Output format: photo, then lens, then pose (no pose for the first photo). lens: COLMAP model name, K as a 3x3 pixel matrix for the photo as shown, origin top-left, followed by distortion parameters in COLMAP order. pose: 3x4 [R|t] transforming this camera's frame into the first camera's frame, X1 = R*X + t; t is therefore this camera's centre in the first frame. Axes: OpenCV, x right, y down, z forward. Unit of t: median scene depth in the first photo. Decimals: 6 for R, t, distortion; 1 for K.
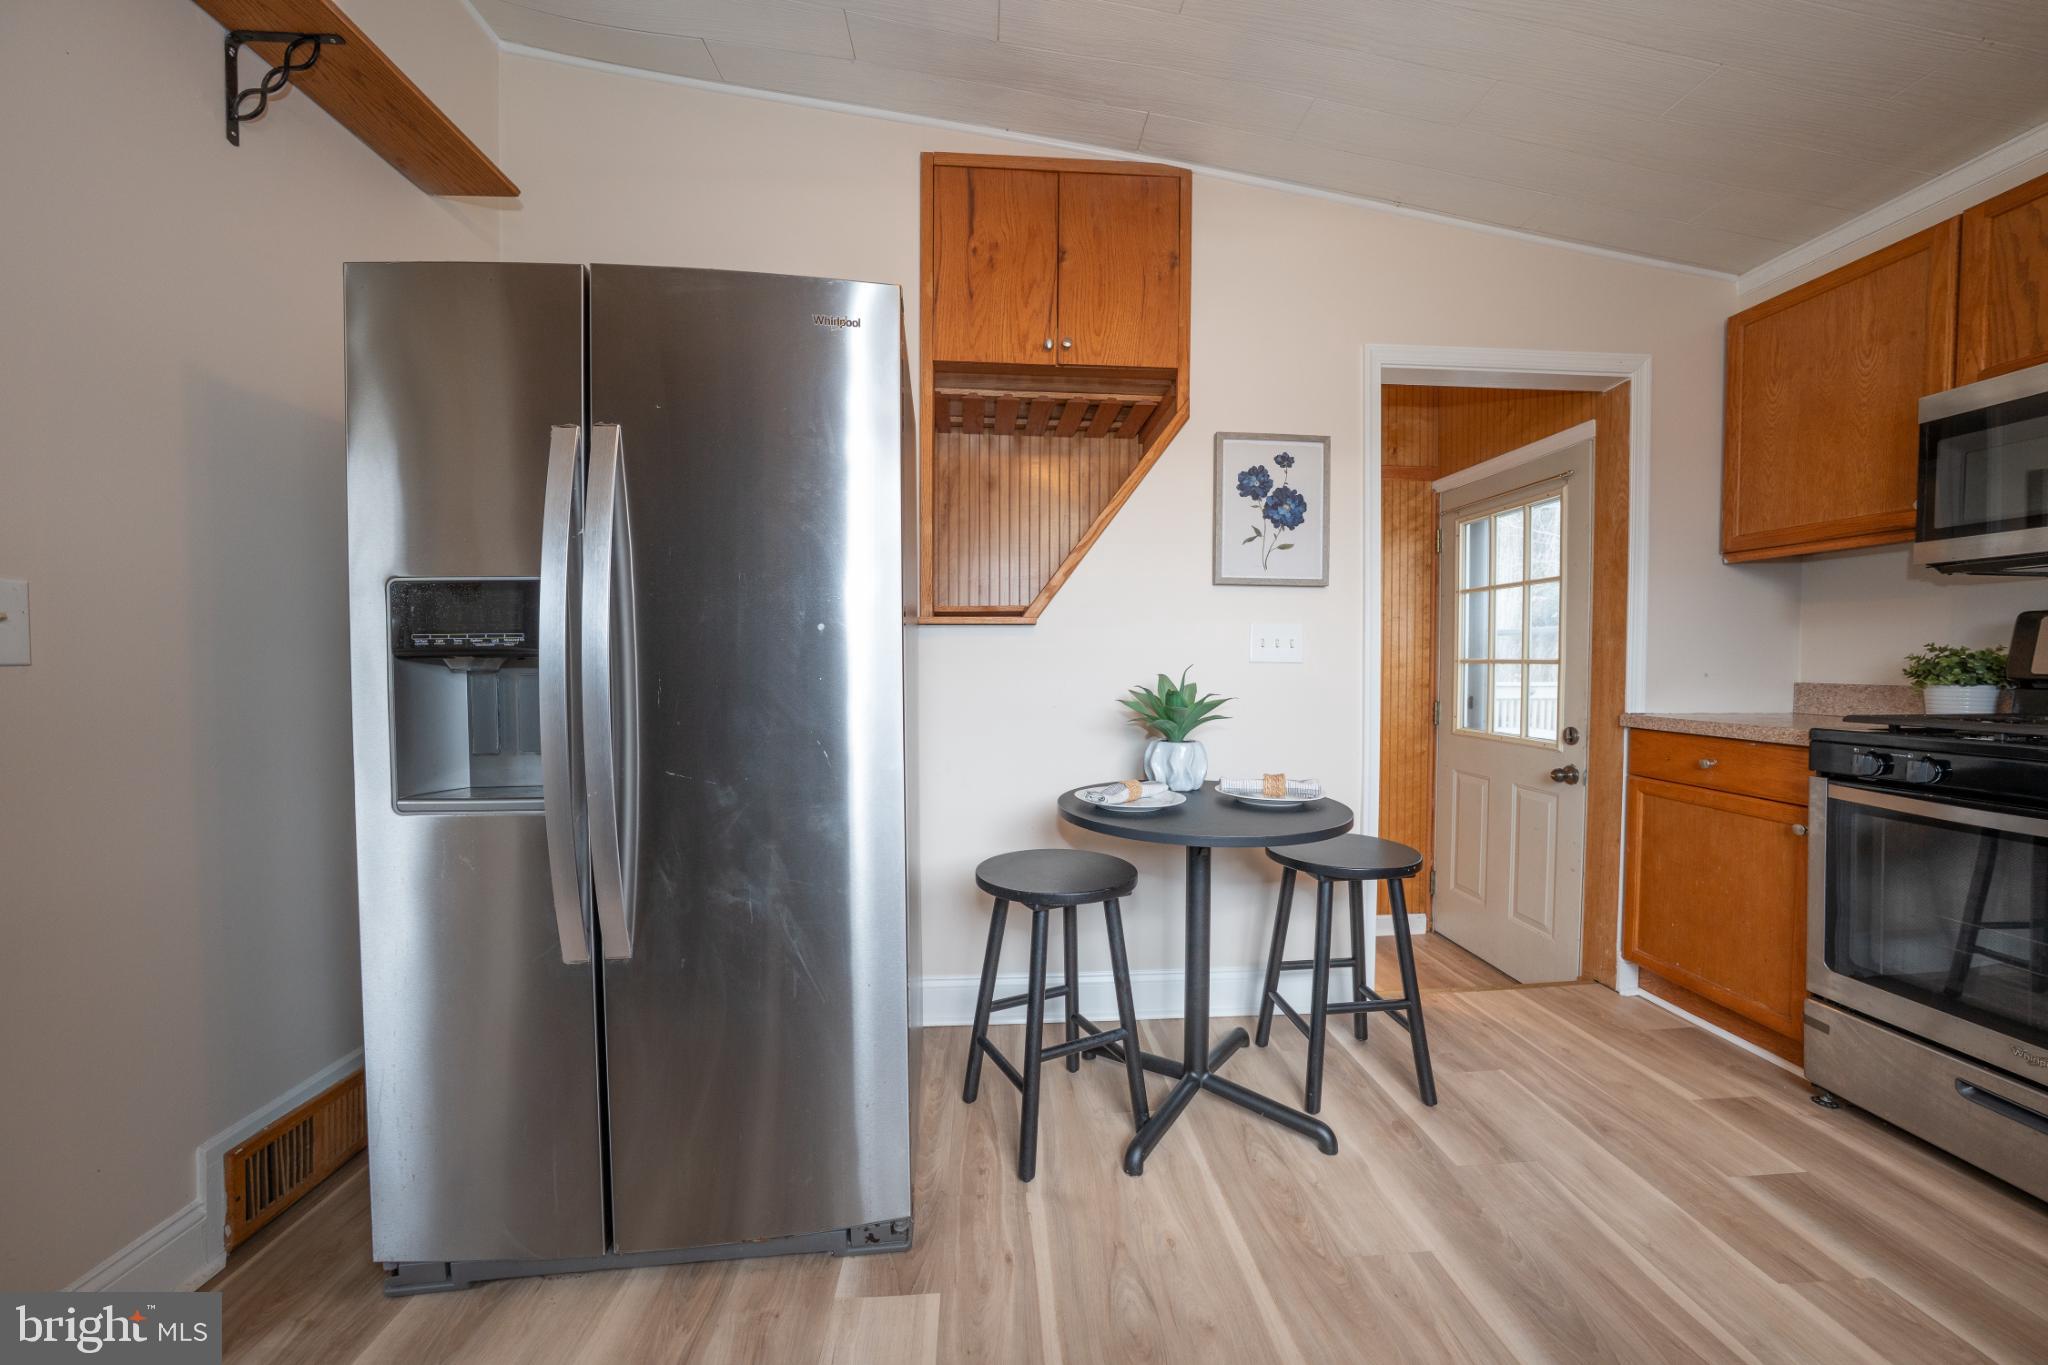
lens RADIAL K [[705.0, 0, 1029.9], [0, 705.0, 678.0], [0, 0, 1]] dist [-0.030246, 0.006854]
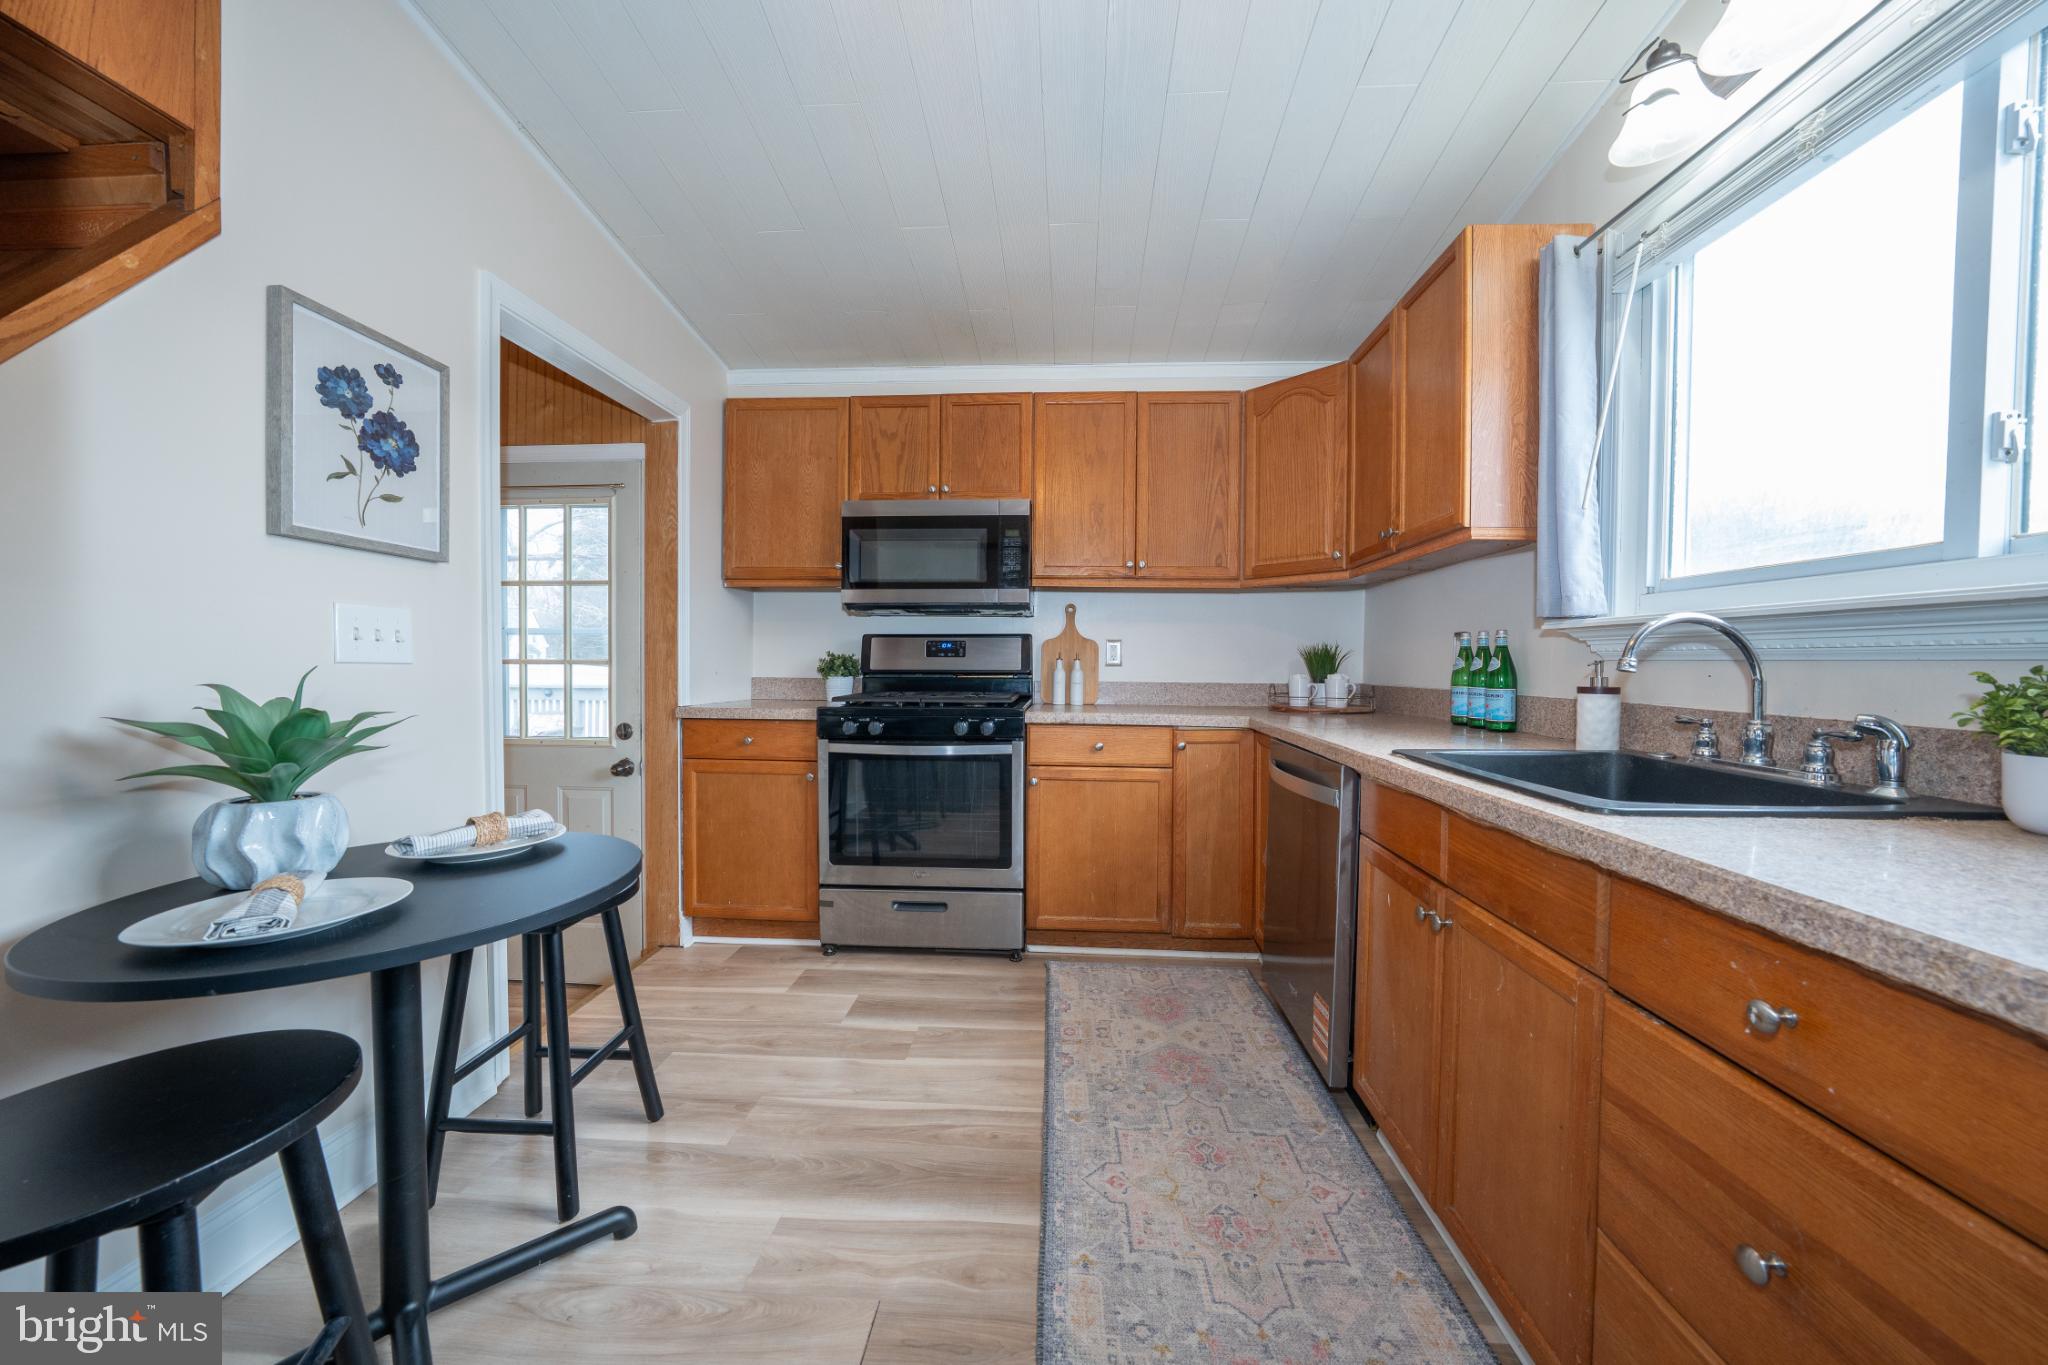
lens RADIAL K [[705.0, 0, 1029.9], [0, 705.0, 678.0], [0, 0, 1]] dist [-0.030246, 0.006854]
pose [[0.124344, -0.020122, 0.992035, -0.248309], [0.020450, 0.999634, 0.017713, -0.006147], [-0.992028, 0.018085, 0.124710, 0.283224]]
